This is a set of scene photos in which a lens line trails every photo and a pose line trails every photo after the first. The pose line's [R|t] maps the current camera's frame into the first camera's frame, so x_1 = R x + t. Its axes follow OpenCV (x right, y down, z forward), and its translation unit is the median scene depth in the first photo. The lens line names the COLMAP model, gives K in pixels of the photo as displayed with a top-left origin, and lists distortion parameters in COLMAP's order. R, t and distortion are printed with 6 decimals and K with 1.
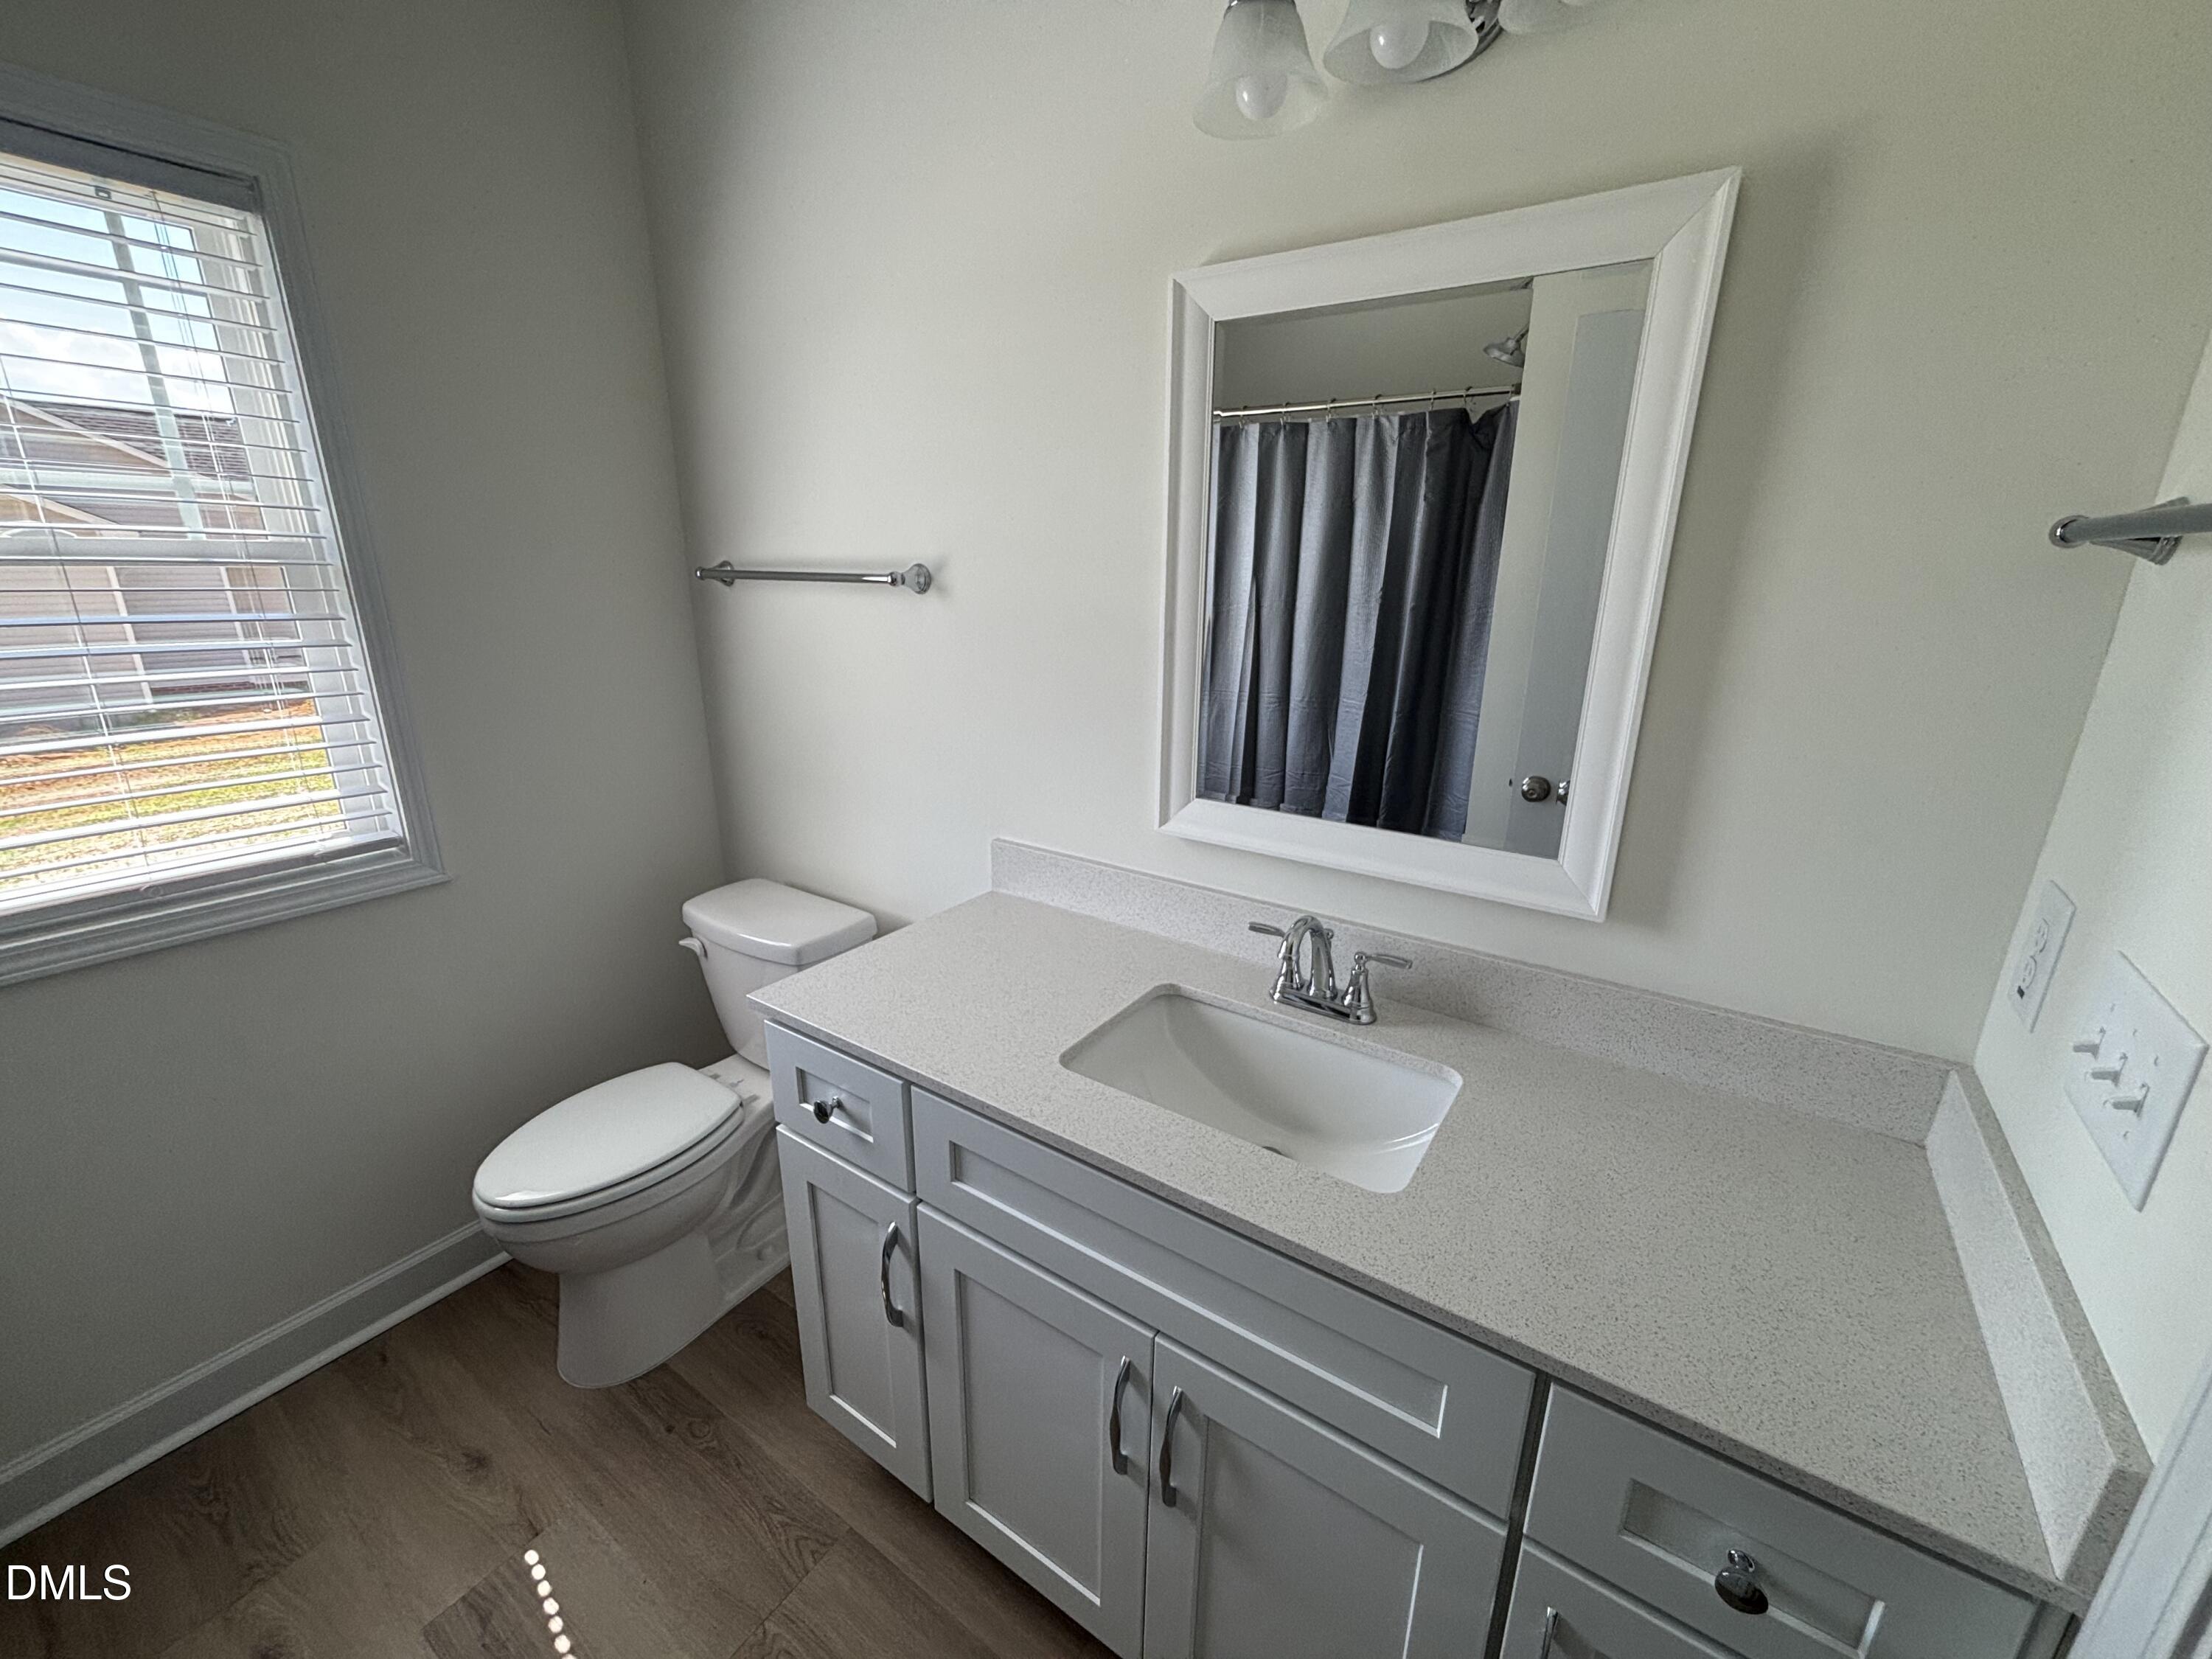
lens RADIAL K [[894.0, 0, 1106.0], [0, 894.0, 829.5], [0, 0, 1]] dist [0.000616, 0.000045]
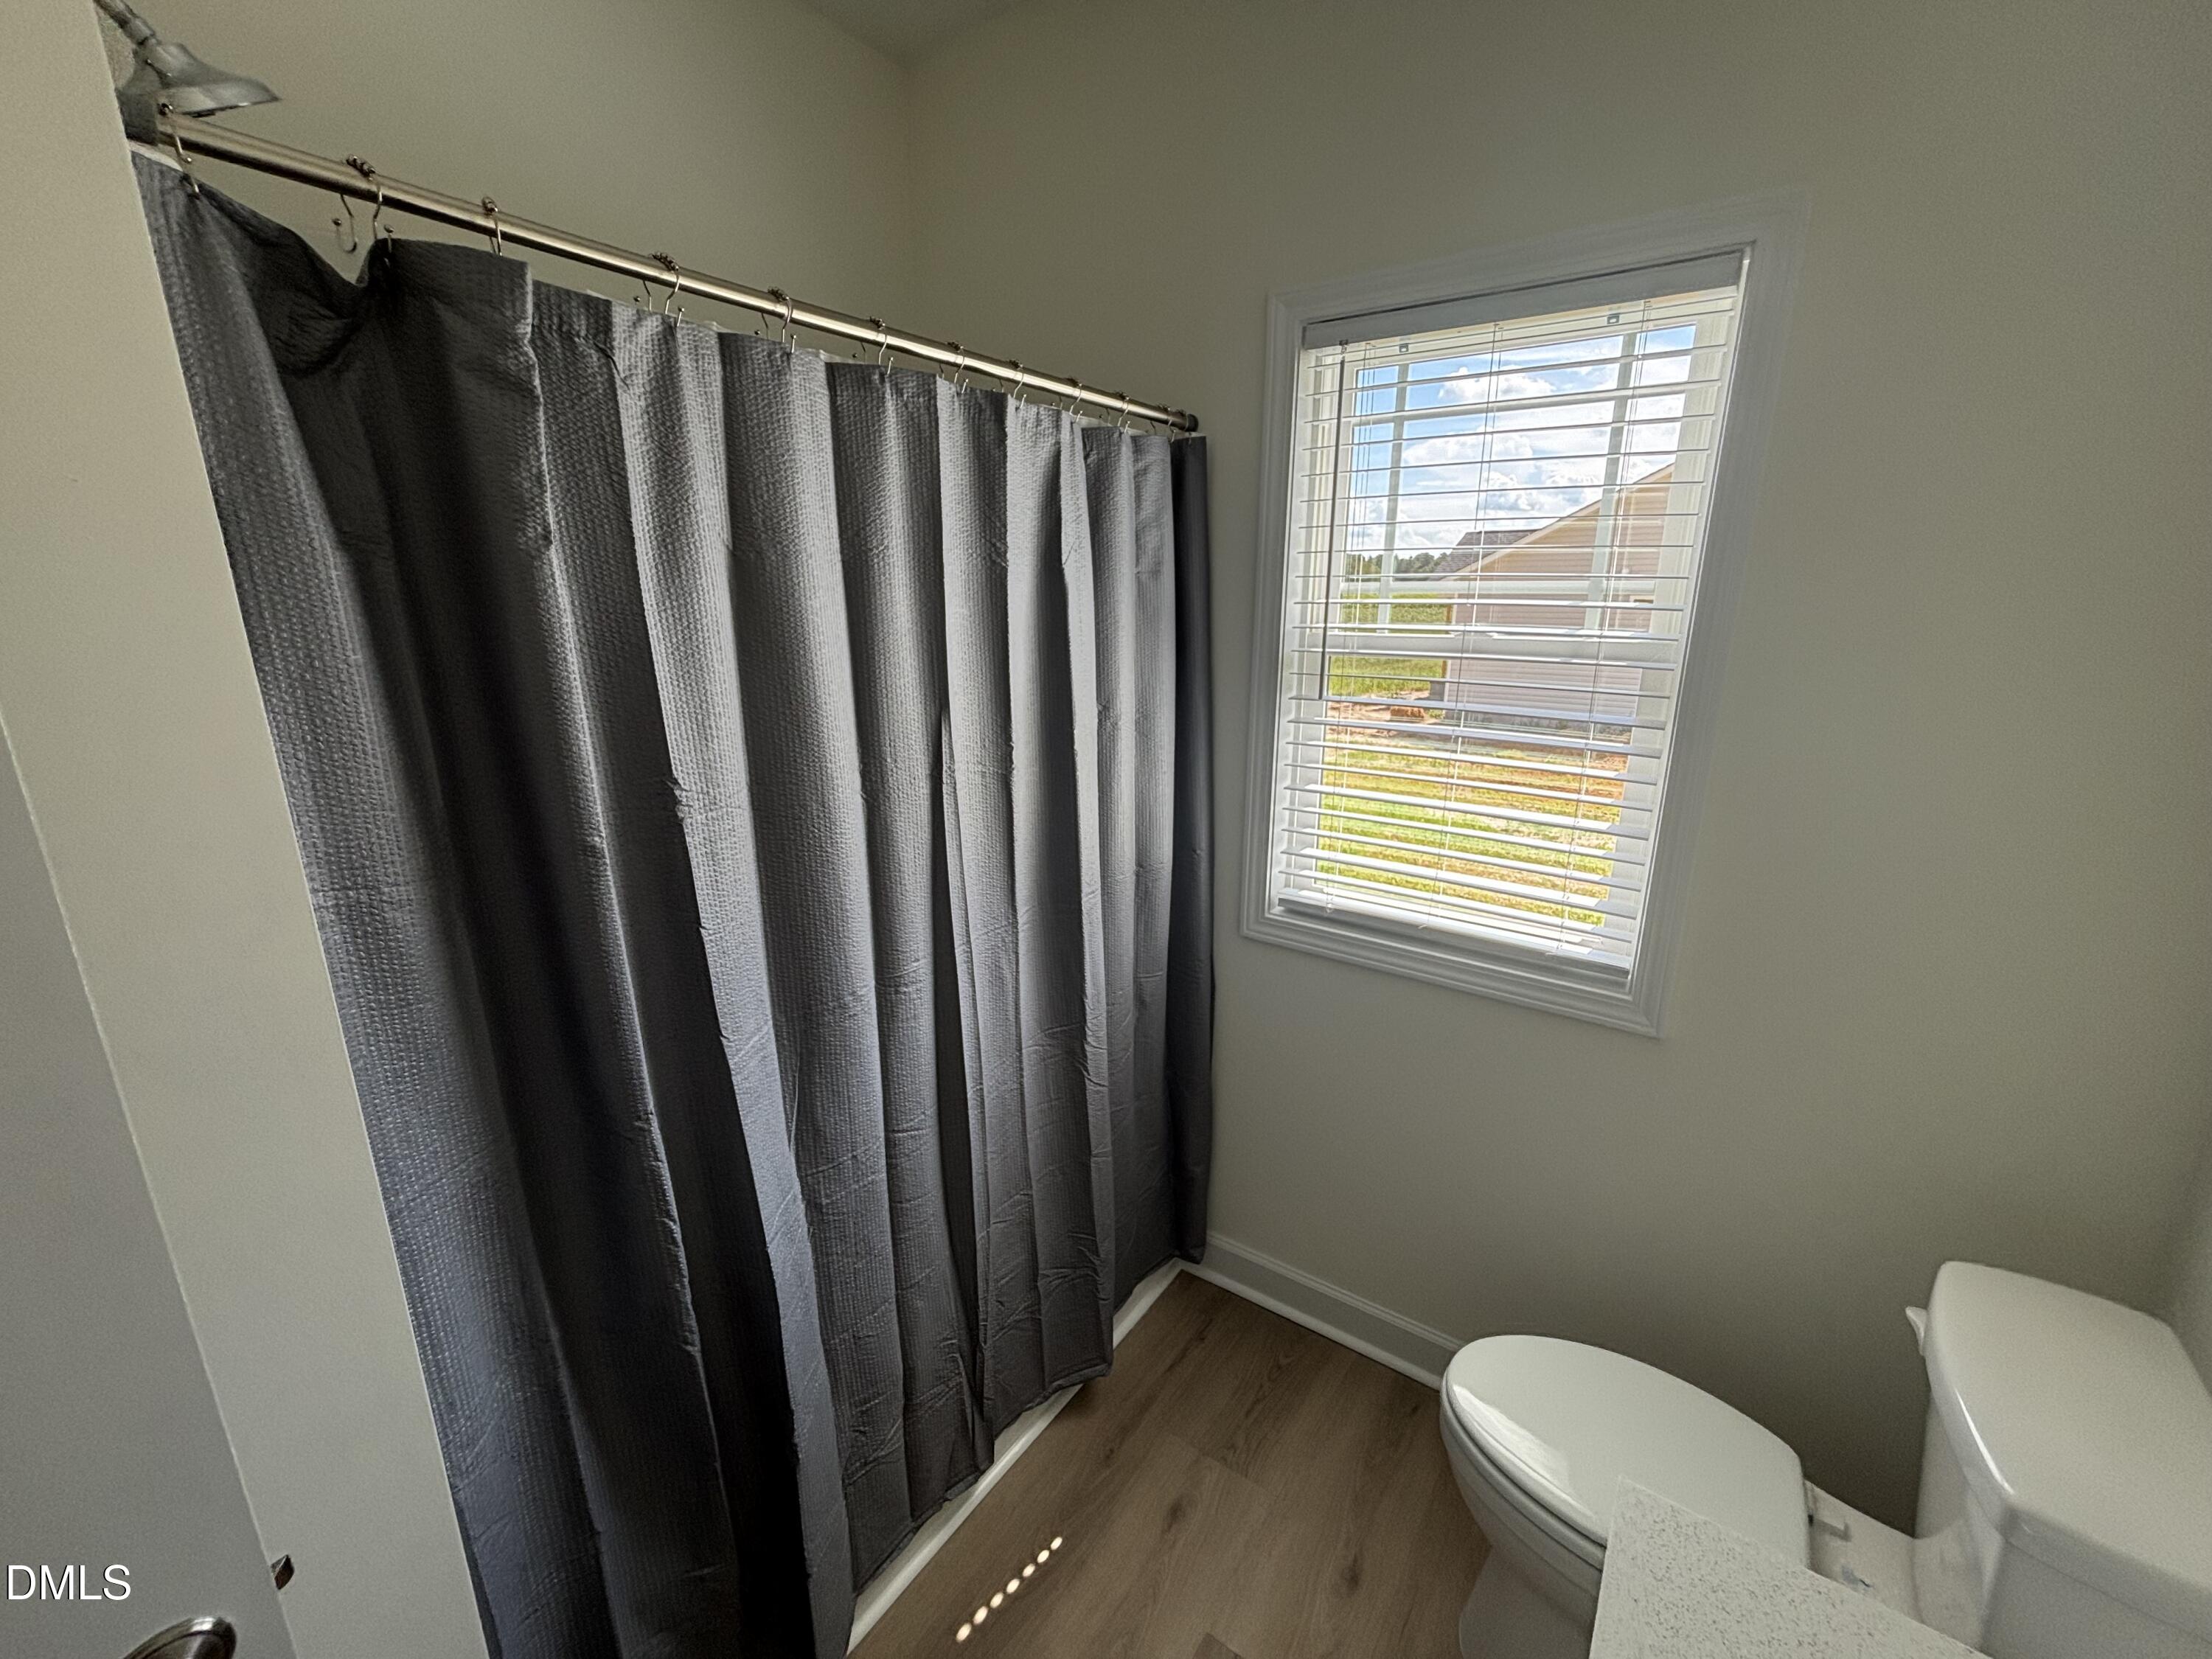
lens RADIAL K [[894.0, 0, 1106.0], [0, 894.0, 829.5], [0, 0, 1]] dist [0.000616, 0.000045]
pose [[-0.001910, 0.246523, -0.969135, 0.035967], [-0.300292, 0.924267, 0.235701, -0.186917], [0.953845, 0.291474, 0.072263, 0.436104]]
